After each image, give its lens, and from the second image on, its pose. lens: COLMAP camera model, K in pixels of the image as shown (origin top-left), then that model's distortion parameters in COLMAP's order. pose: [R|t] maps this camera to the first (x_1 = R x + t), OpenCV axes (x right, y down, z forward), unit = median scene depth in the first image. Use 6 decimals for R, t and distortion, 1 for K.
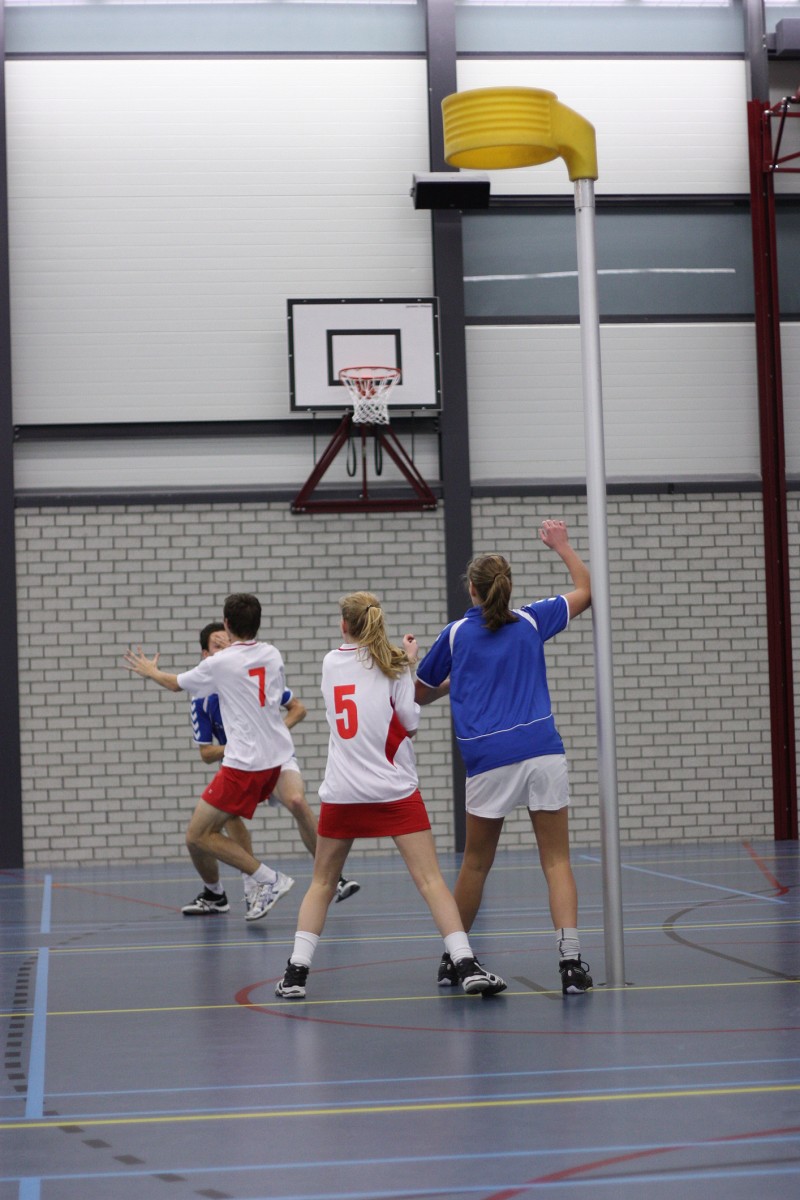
lens RADIAL K [[2814.6, 0, 401.7], [0, 2814.6, 609.5], [0, 0, 1]] dist [-0.107886, 0.000000]
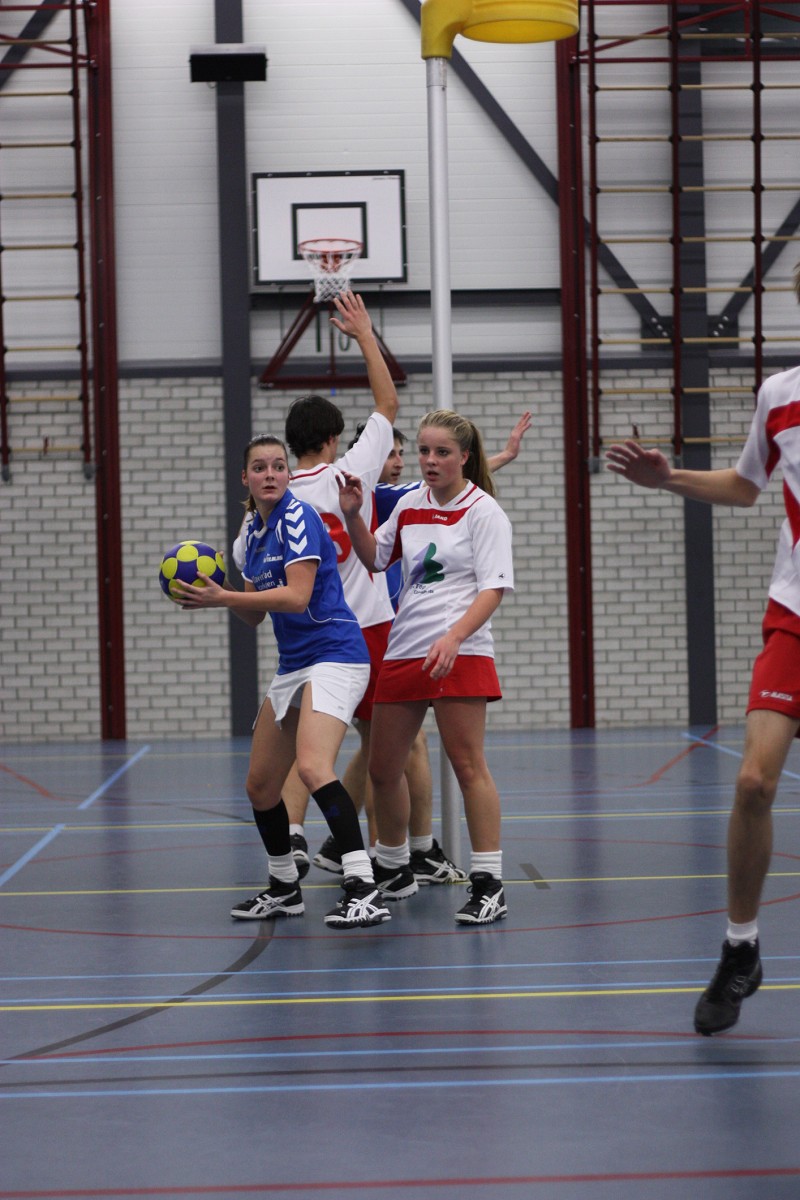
lens RADIAL K [[2814.6, 0, 446.1], [0, 2814.6, 652.6], [0, 0, 1]] dist [-0.107886, 0.000000]
pose [[0.995891, 0.010983, -0.089890, 0.117666], [-0.005420, 0.998068, 0.061899, -0.003080], [0.090396, -0.061157, 0.994026, 0.015909]]
